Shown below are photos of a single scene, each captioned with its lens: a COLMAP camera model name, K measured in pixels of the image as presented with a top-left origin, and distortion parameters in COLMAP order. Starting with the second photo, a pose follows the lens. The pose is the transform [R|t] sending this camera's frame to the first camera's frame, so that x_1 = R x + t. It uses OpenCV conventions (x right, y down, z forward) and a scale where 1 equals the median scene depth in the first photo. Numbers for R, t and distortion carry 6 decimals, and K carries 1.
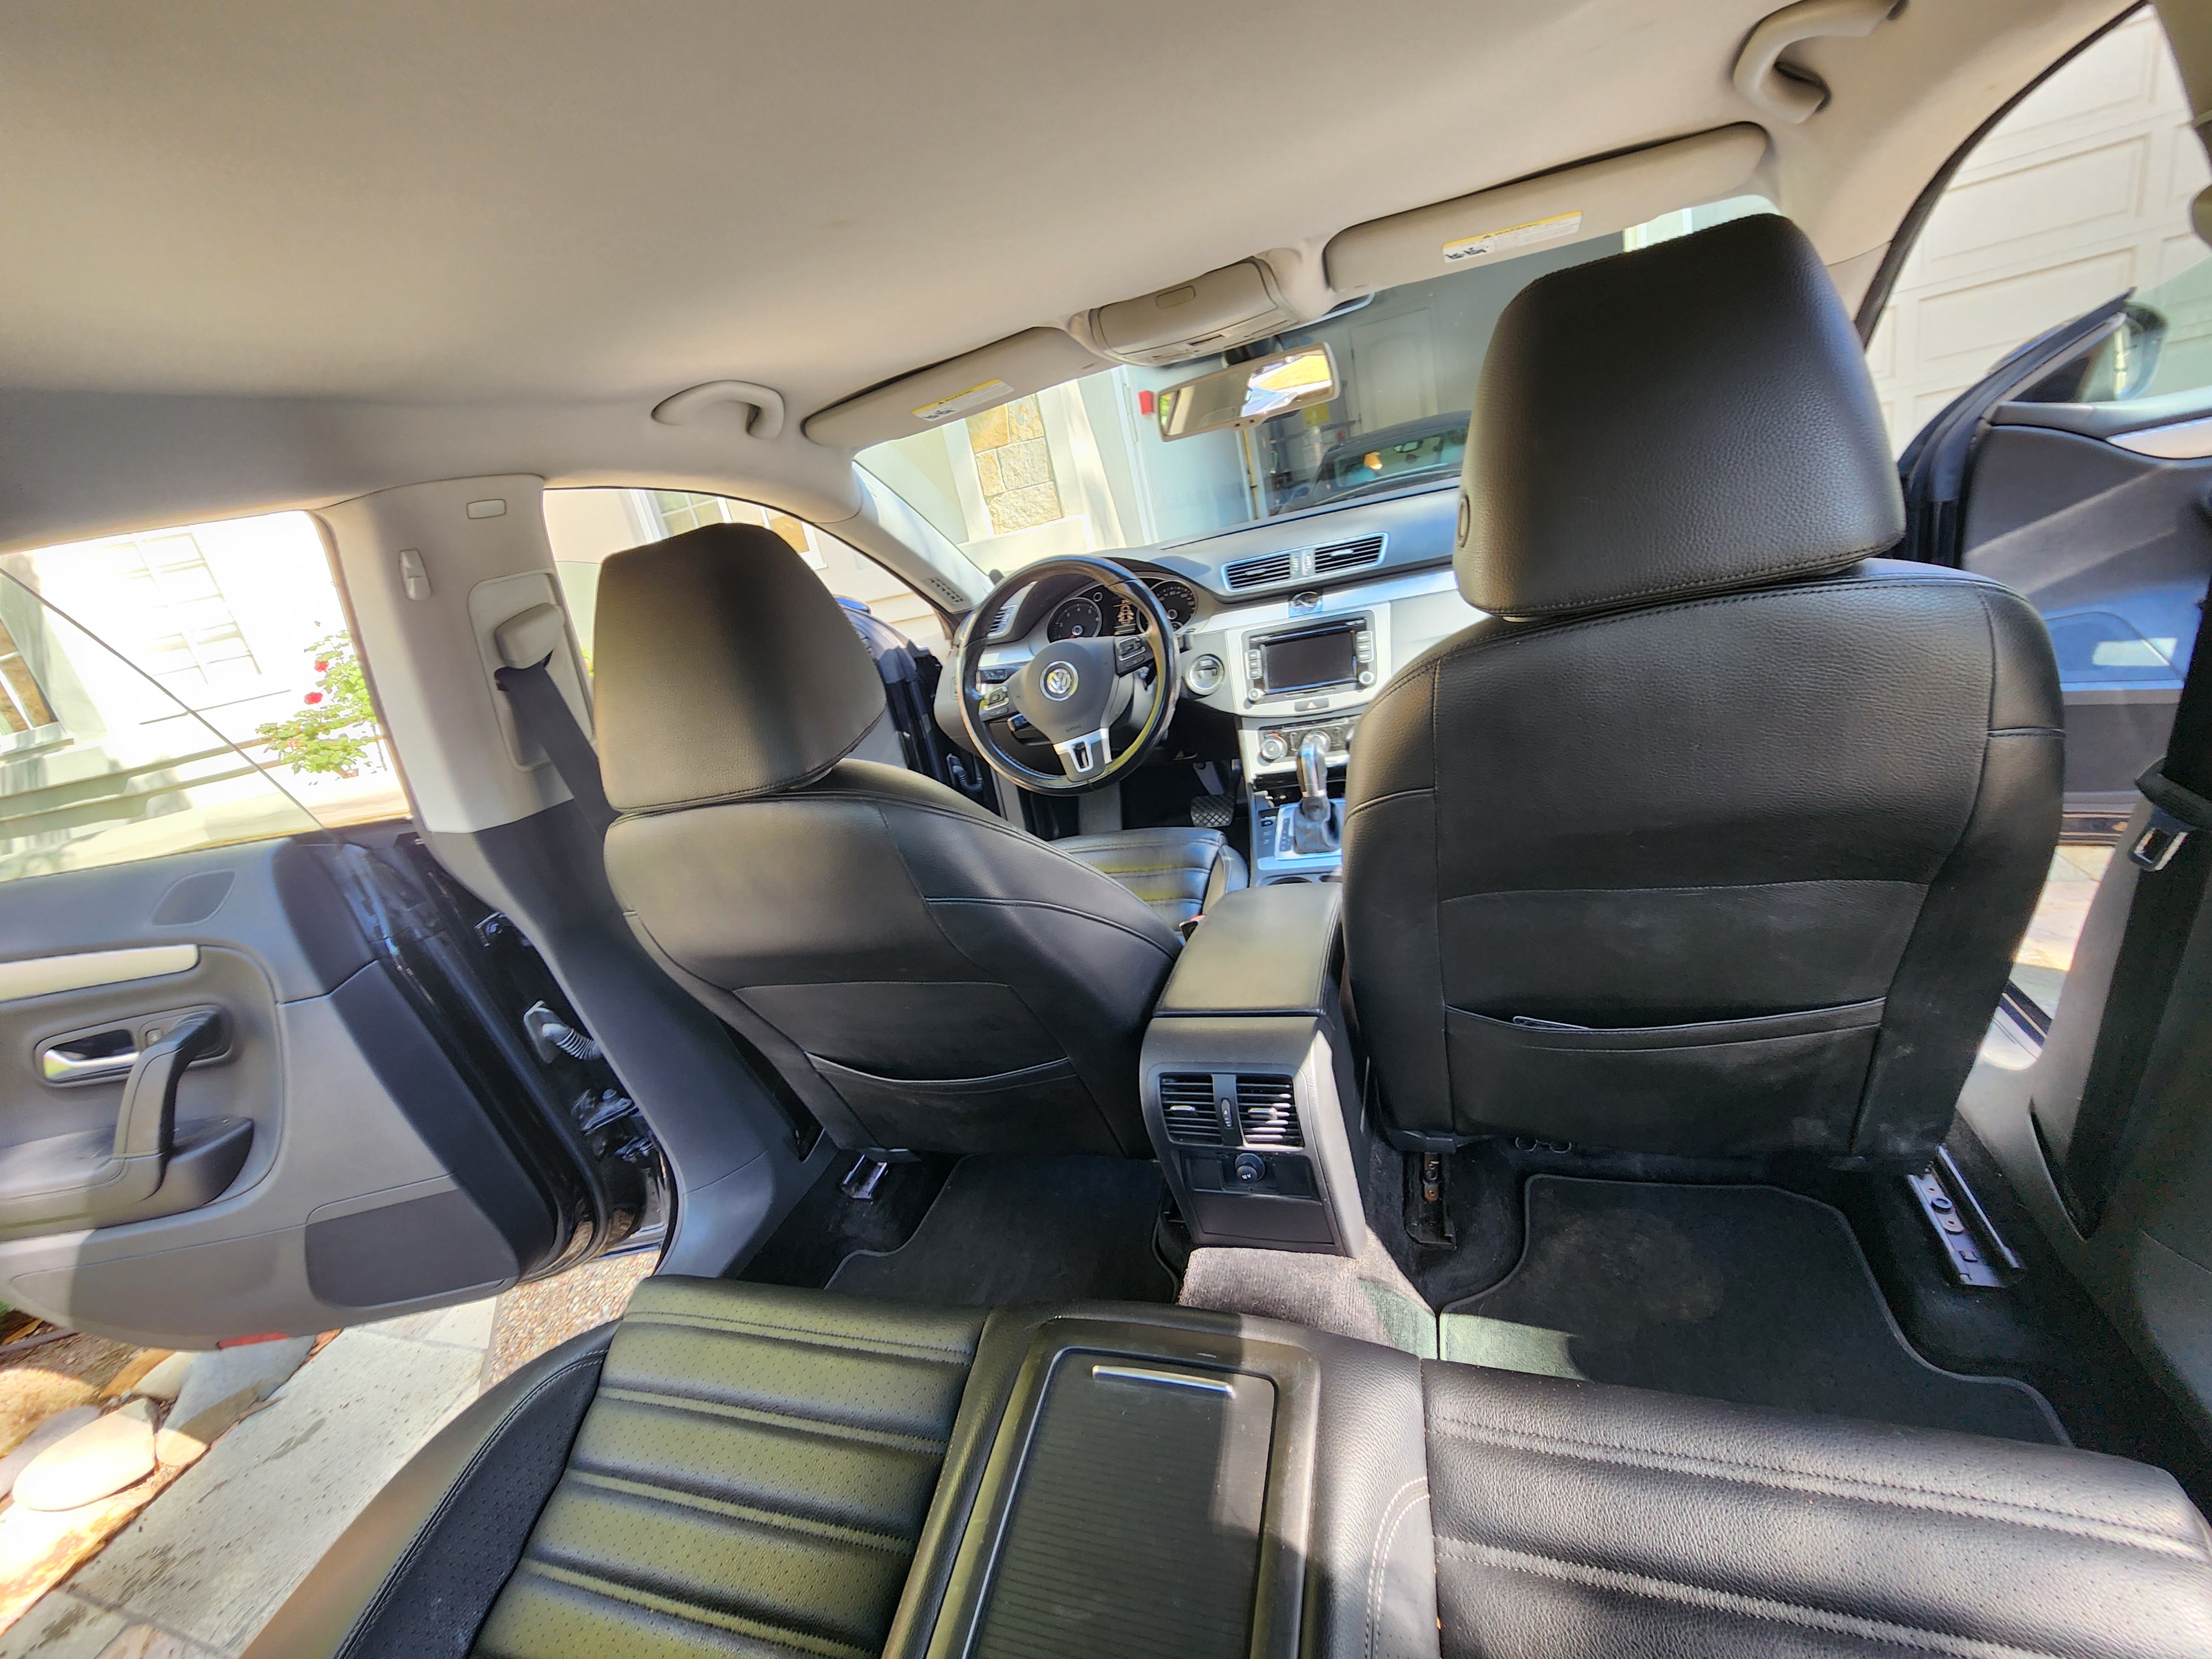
lens RADIAL K [[905.7, 0, 1121.8], [0, 905.7, 807.9], [0, 0, 1]] dist [-0.004433, 0.001386]
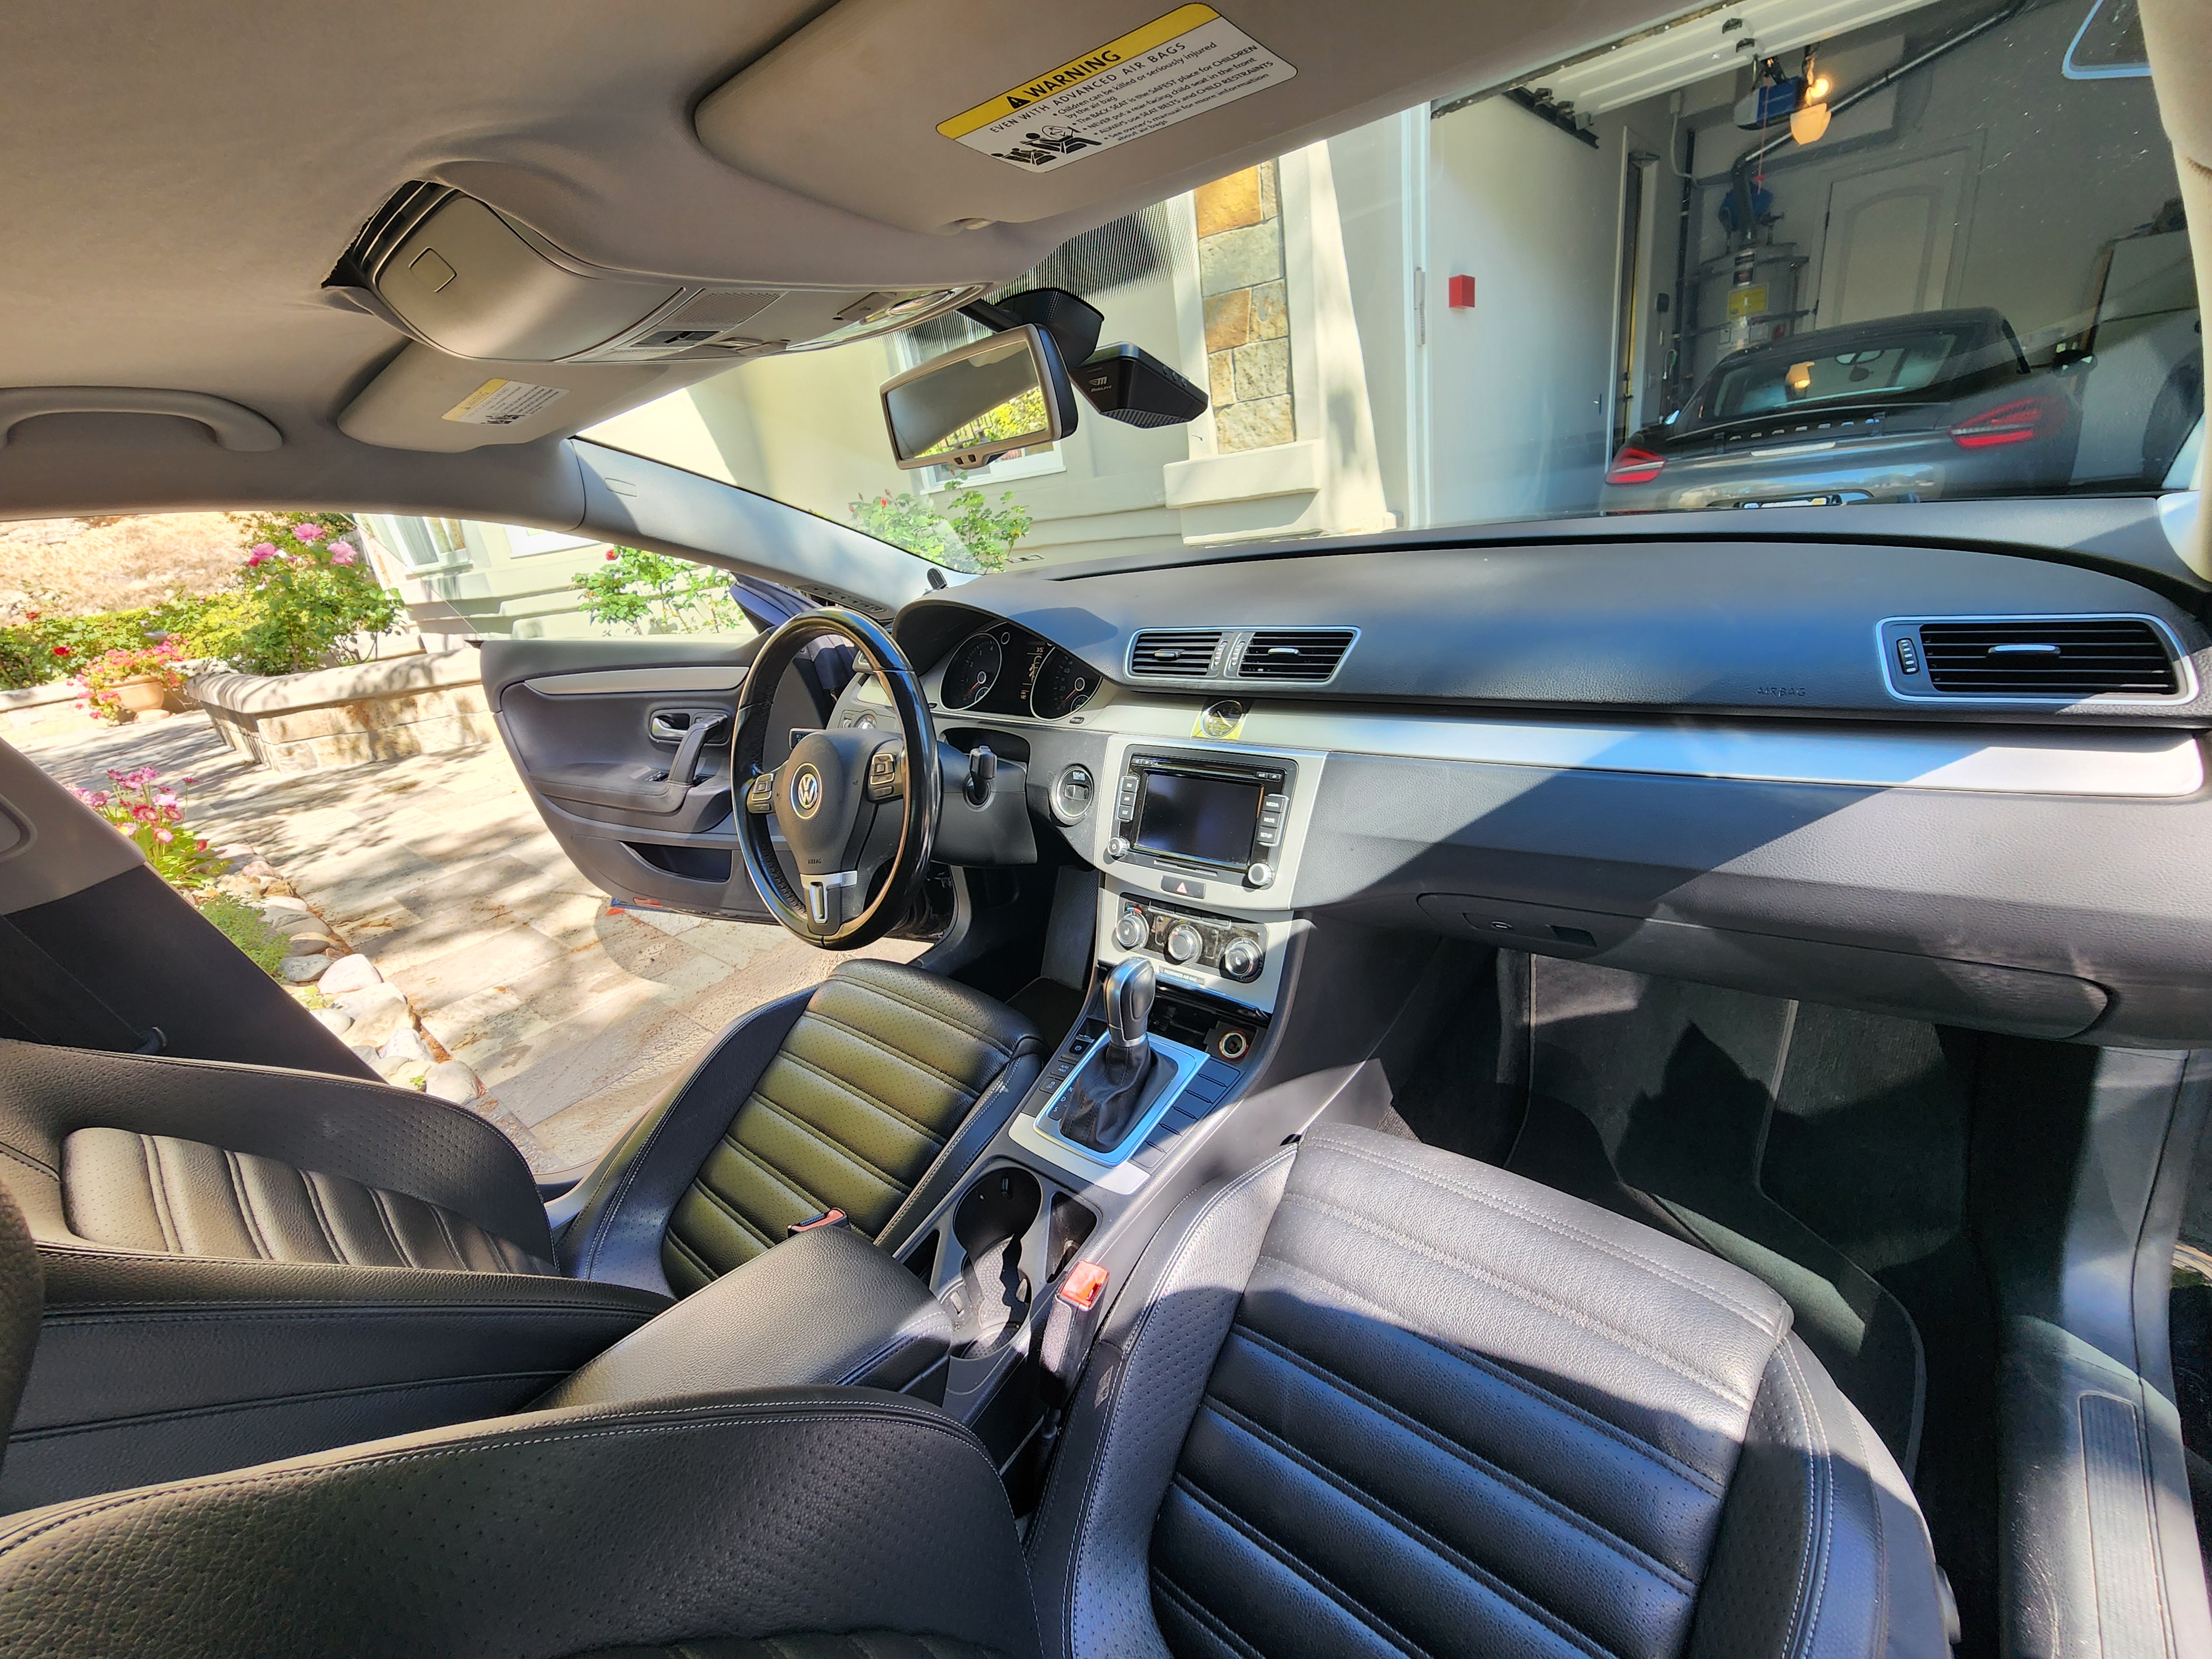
lens RADIAL K [[905.7, 0, 1117.6], [0, 905.7, 839.3], [0, 0, 1]] dist [-0.004433, 0.001386]
pose [[0.929936, 0.209031, -0.302532, 0.340768], [-0.163351, 0.971913, 0.169416, -0.238624], [0.329448, -0.108127, 0.937962, 0.381199]]
